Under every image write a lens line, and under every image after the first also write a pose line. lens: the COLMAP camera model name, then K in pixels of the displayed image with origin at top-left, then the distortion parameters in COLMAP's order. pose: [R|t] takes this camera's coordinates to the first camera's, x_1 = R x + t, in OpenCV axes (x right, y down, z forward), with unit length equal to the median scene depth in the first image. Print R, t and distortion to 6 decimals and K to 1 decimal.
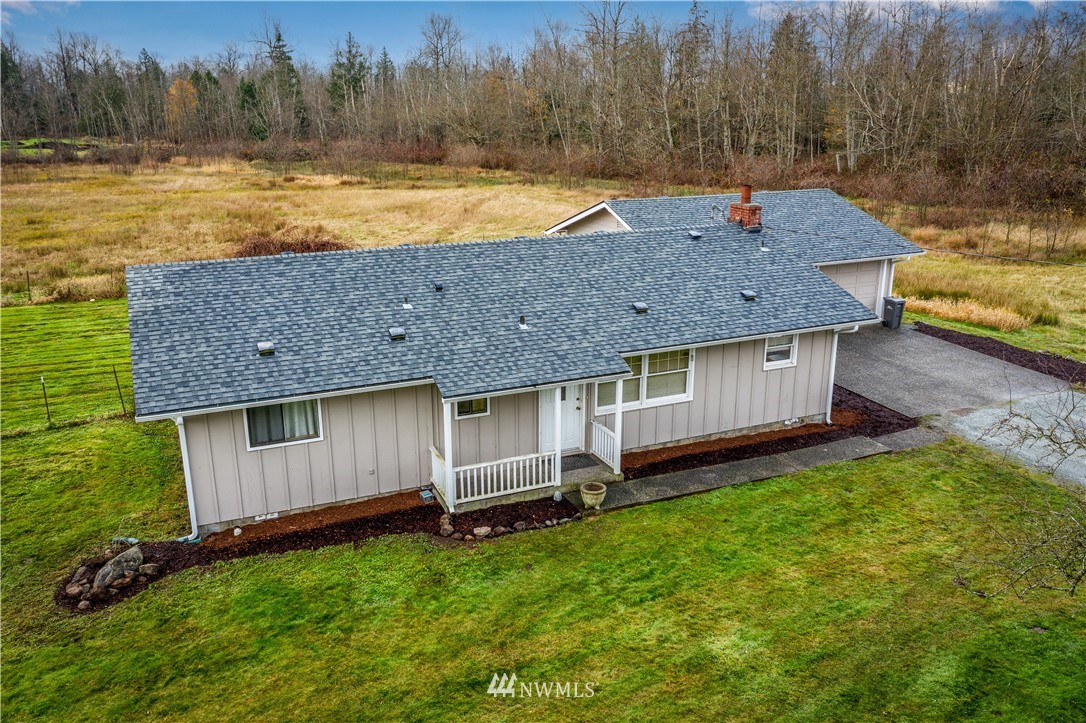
lens RADIAL K [[878.6, 0, 539.7], [0, 878.6, 360.3], [0, 0, 1]] dist [-0.012019, -0.004583]
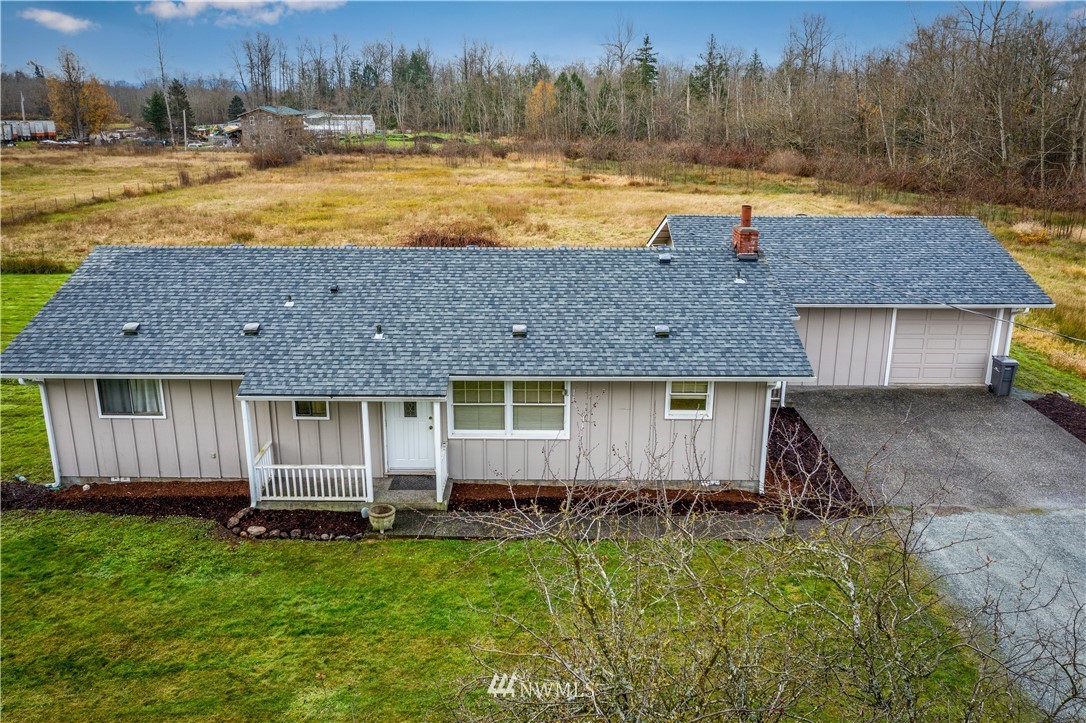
lens RADIAL K [[878.6, 0, 539.7], [0, 878.6, 360.3], [0, 0, 1]] dist [-0.012019, -0.004583]
pose [[0.912208, 0.123306, -0.390733, 0.540966], [-0.123999, 0.992002, 0.023564, -0.057997], [0.390514, 0.026955, 0.920202, 0.170799]]
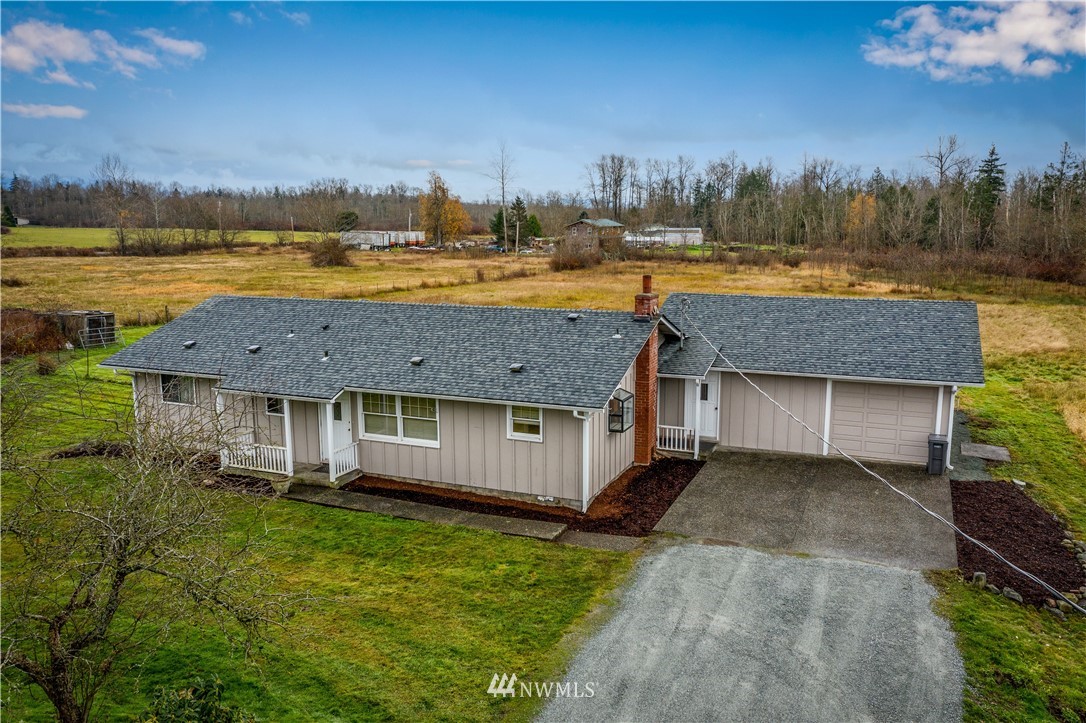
lens RADIAL K [[858.5, 0, 539.5], [0, 858.5, 362.7], [0, 0, 1]] dist [-0.016909, -0.002756]
pose [[0.678411, 0.123602, -0.724211, 1.164733], [-0.208081, 0.977709, -0.028054, -0.064741], [0.704600, 0.169727, 0.689008, 0.338463]]
